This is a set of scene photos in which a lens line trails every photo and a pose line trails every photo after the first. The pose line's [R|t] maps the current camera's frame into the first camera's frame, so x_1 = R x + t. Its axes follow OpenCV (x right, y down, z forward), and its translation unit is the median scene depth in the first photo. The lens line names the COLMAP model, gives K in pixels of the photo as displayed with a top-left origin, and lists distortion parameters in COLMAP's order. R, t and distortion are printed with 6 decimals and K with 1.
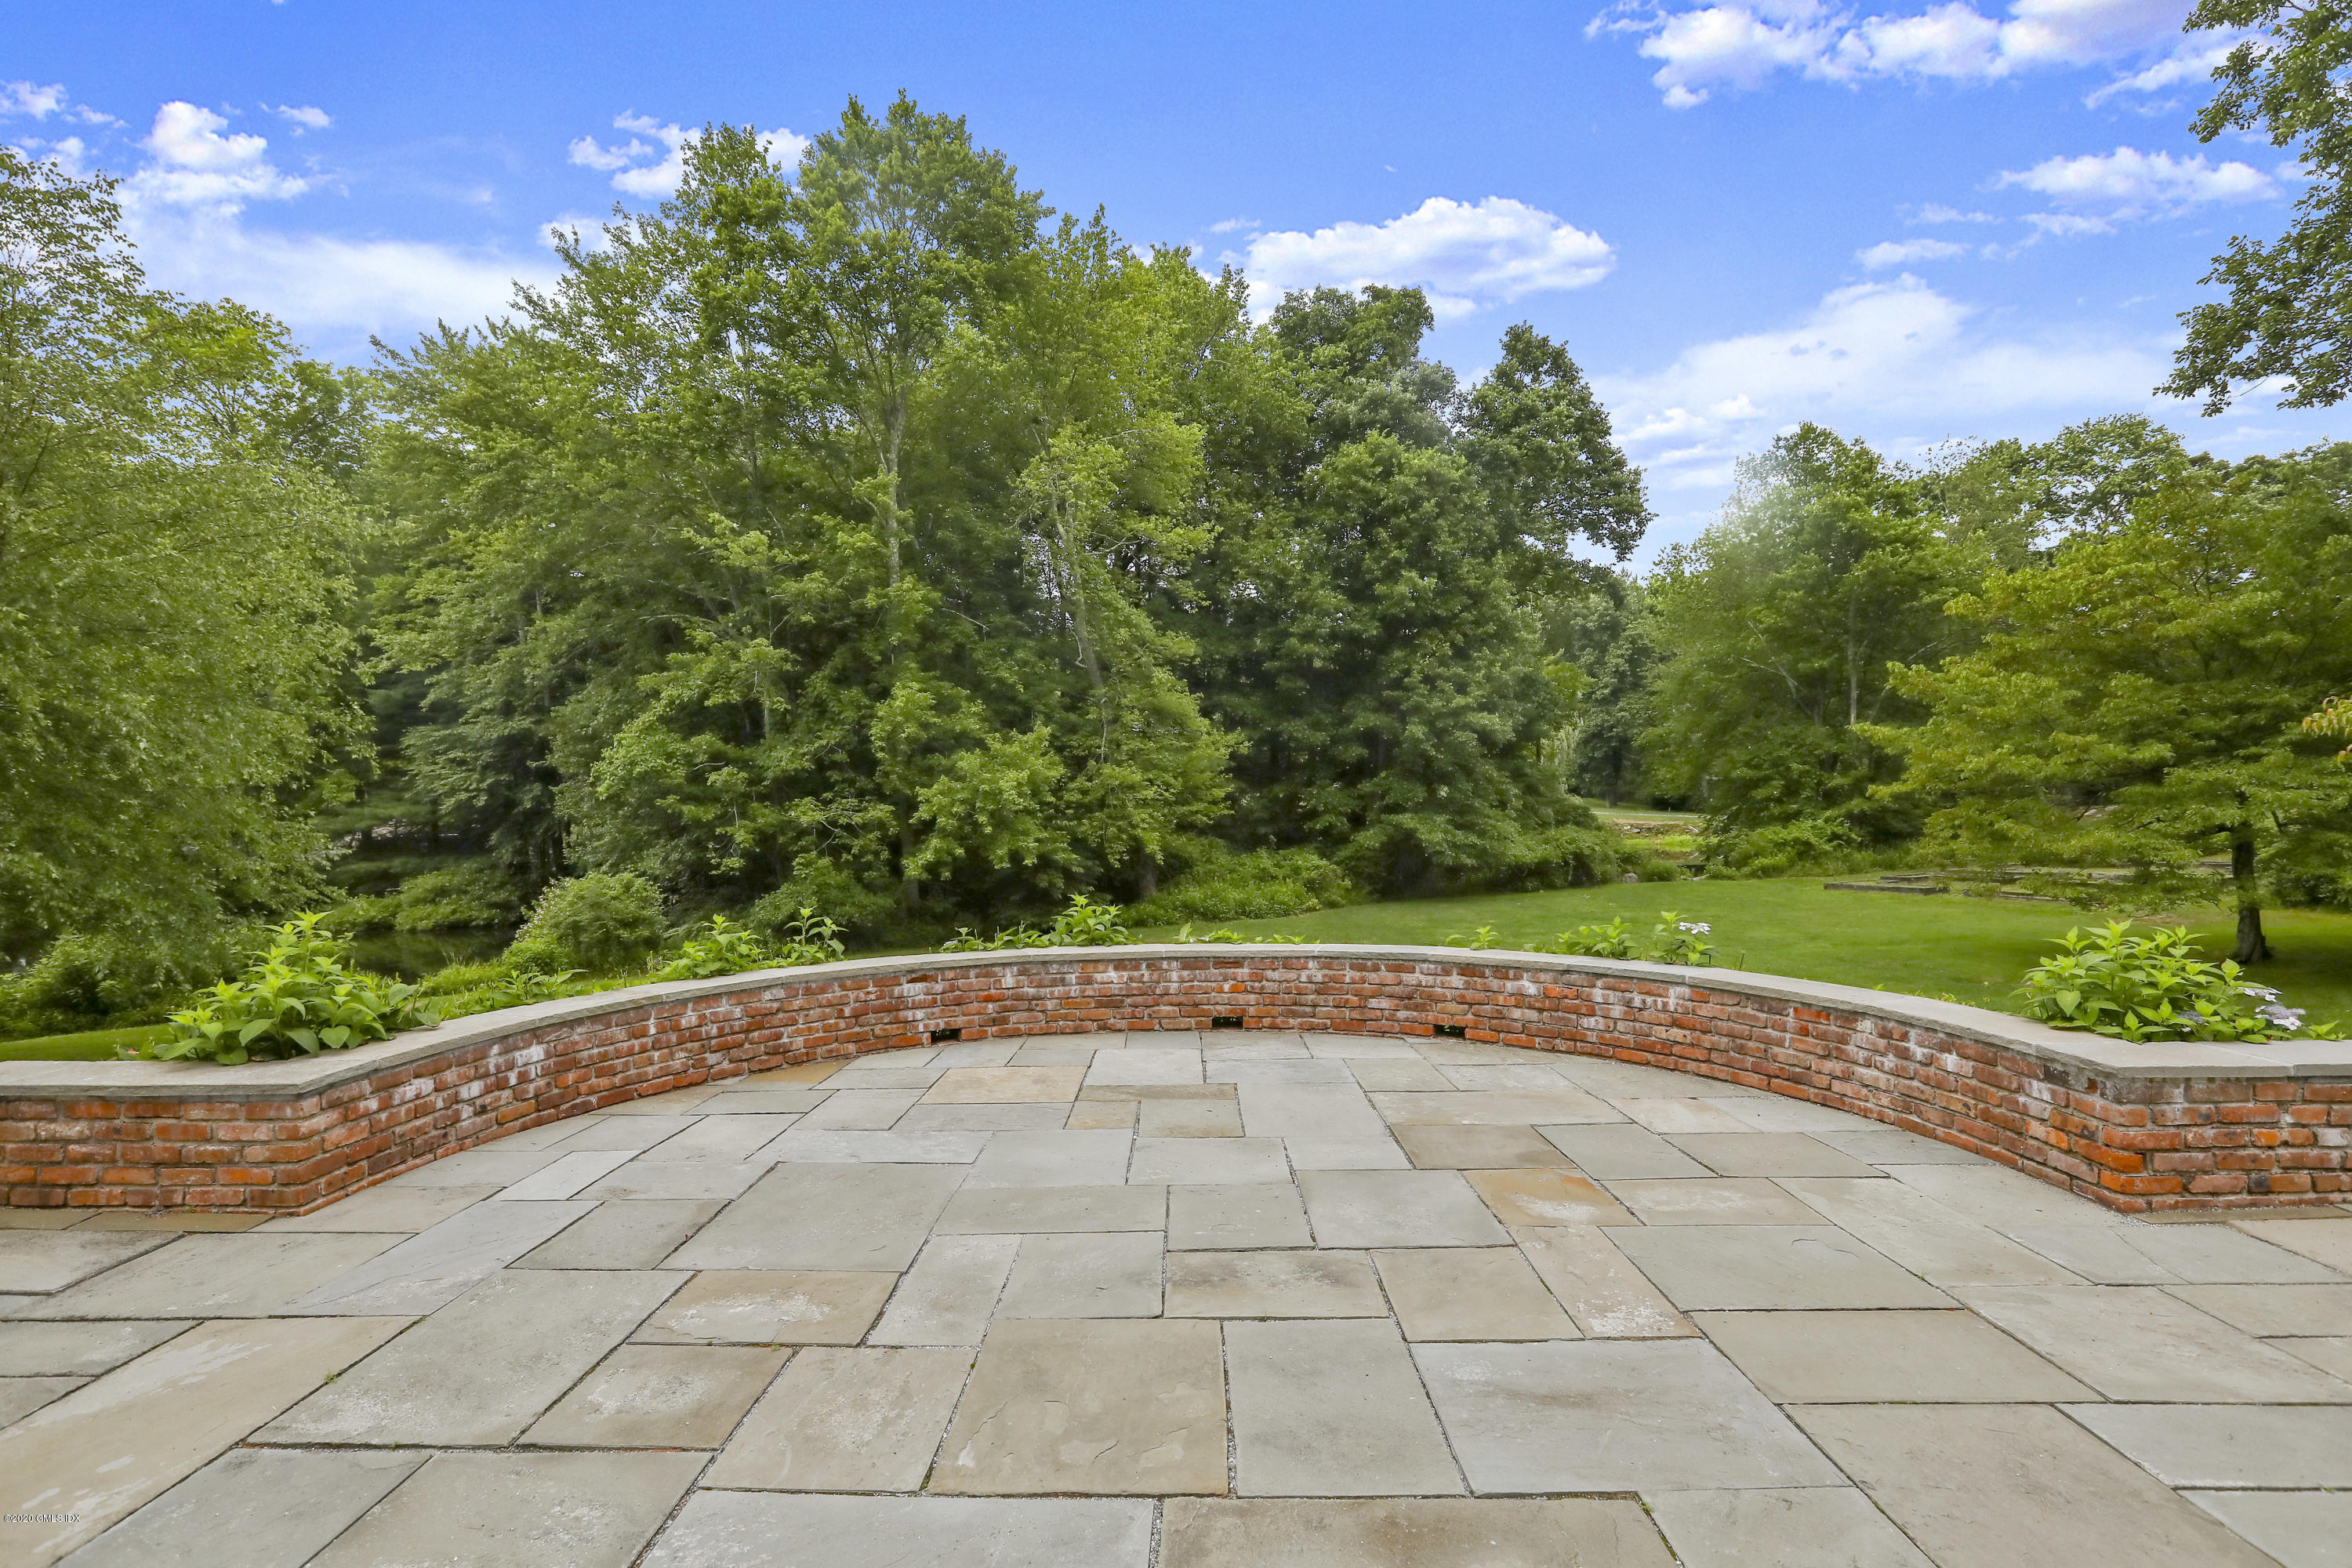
lens RADIAL K [[1118.1, 0, 1150.7], [0, 1118.1, 798.9], [0, 0, 1]] dist [-0.037090, 0.000936]
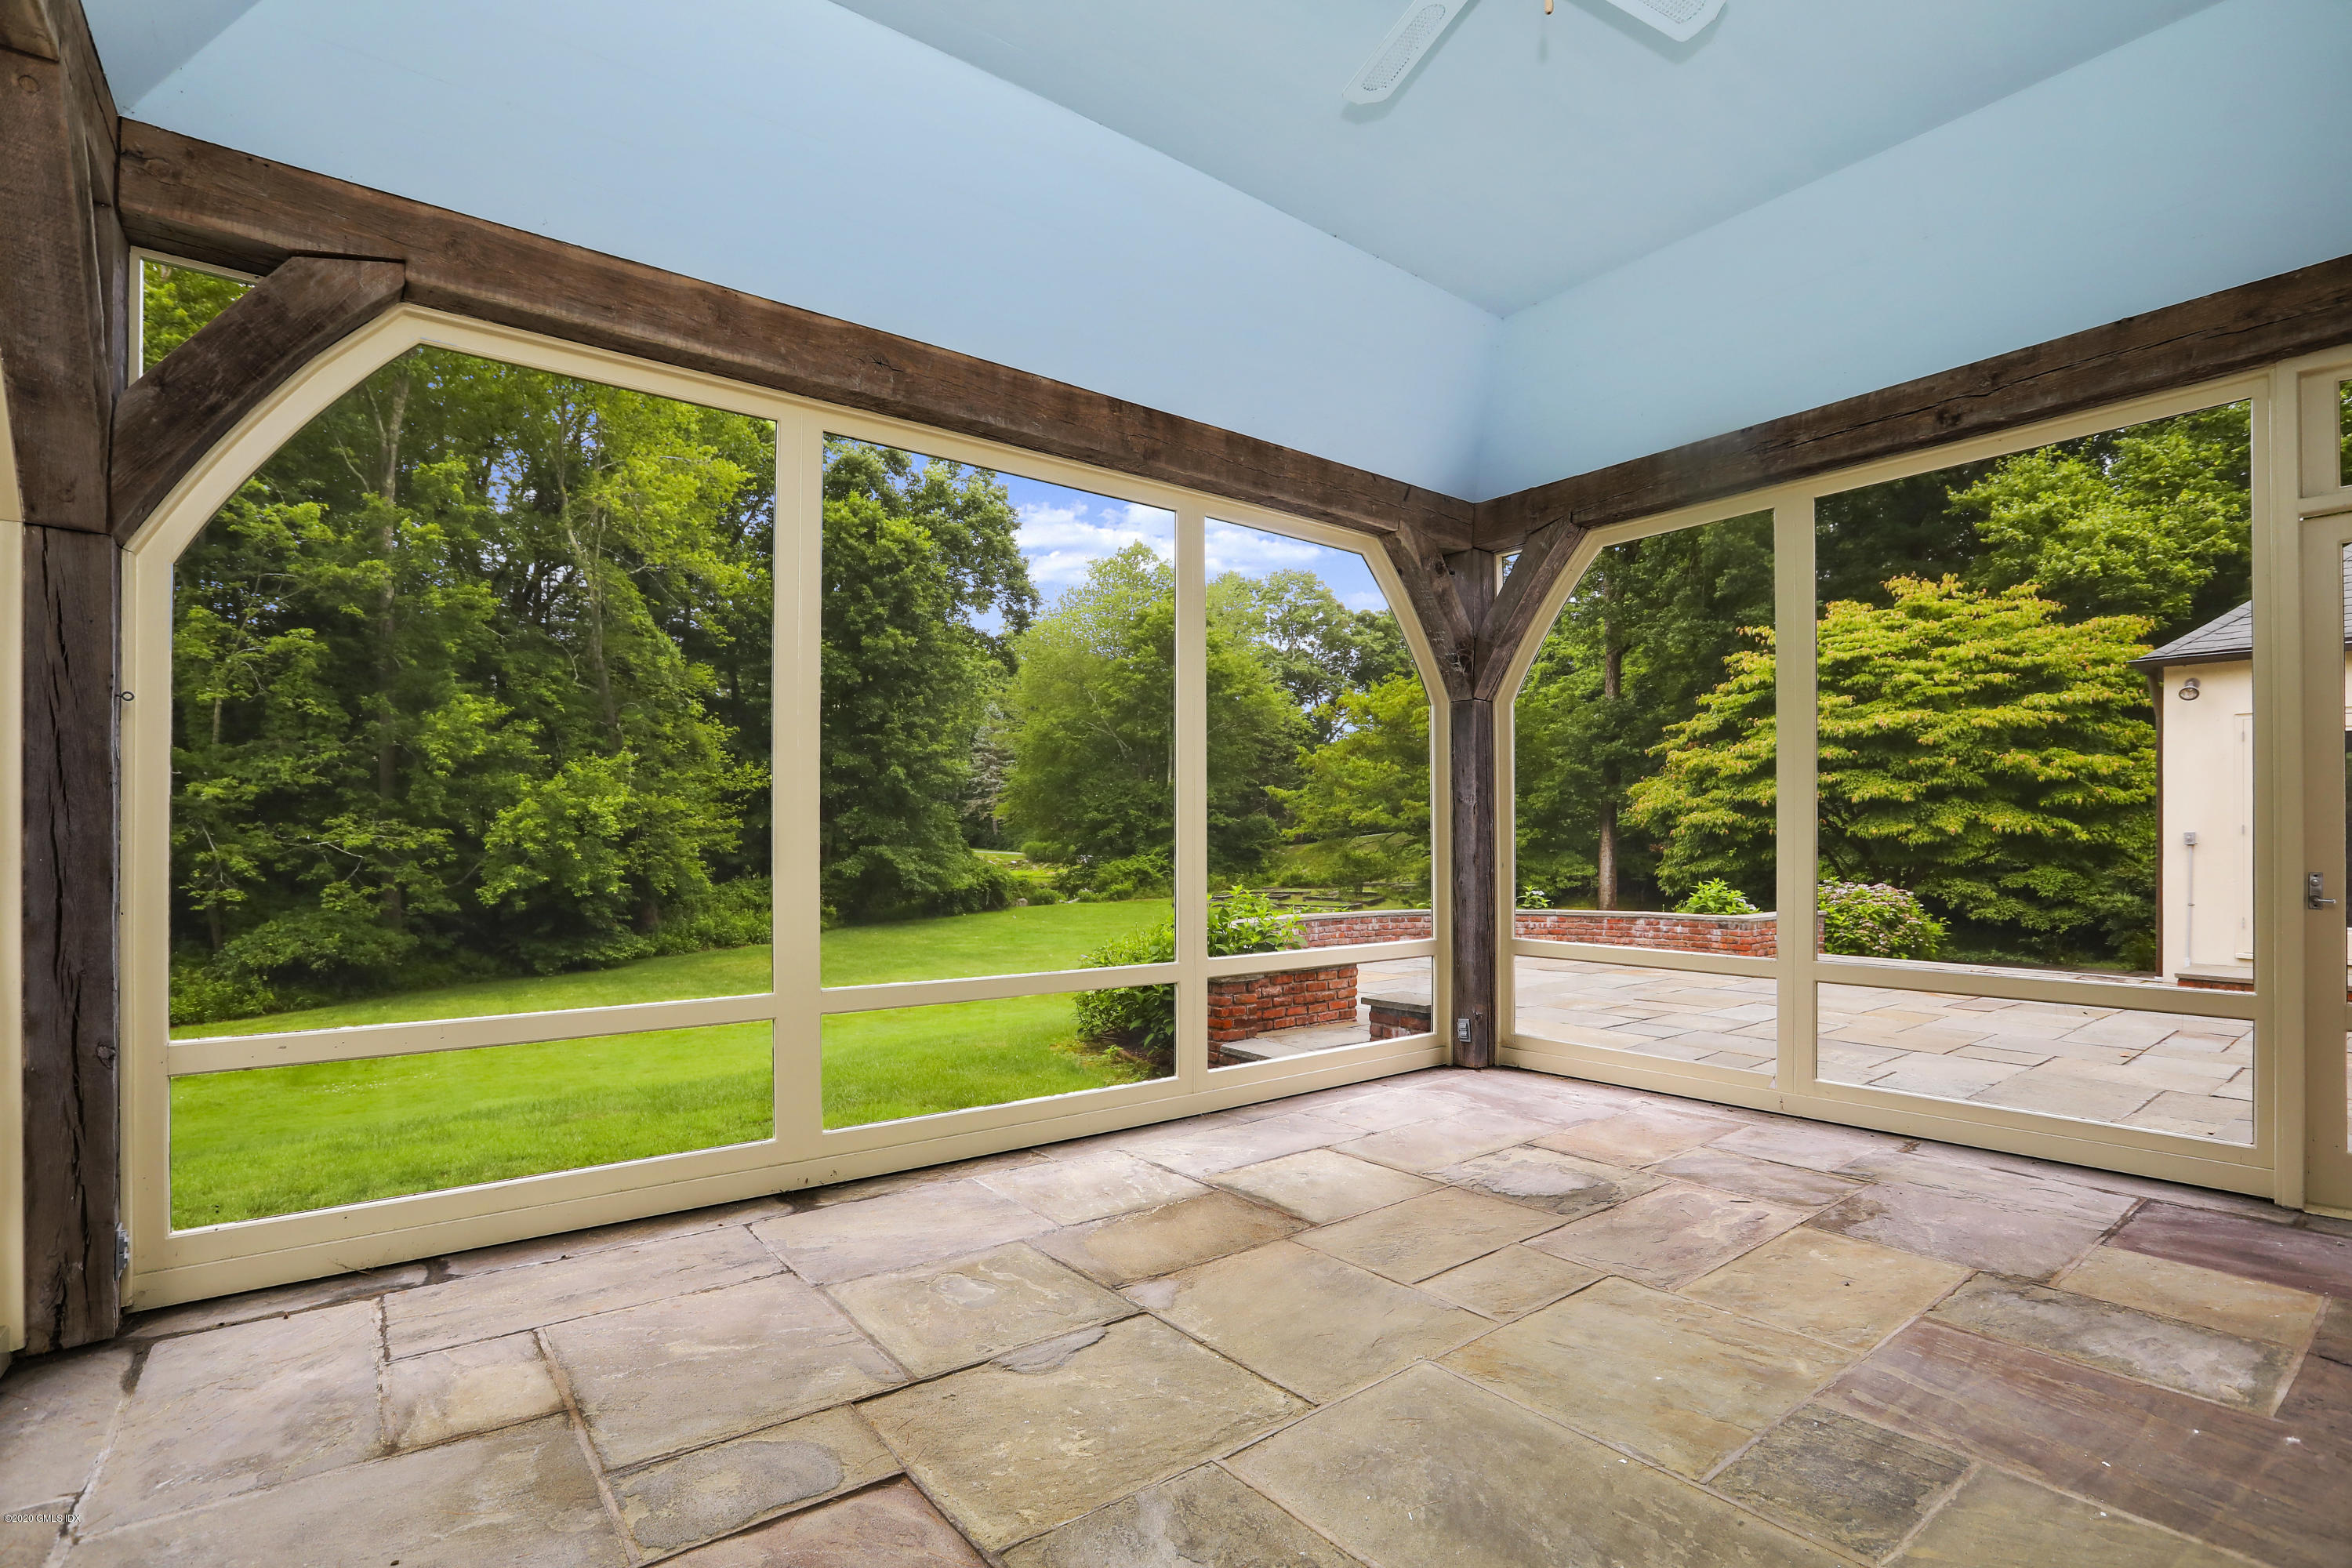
lens RADIAL K [[1142.3, 0, 1172.3], [0, 1142.3, 854.9], [0, 0, 1]] dist [-0.046722, 0.000354]
pose [[0.767972, 0.005924, 0.640456, -0.274490], [-0.017271, 0.999785, 0.011462, 0.004212], [-0.640250, -0.019864, 0.767910, -0.053453]]
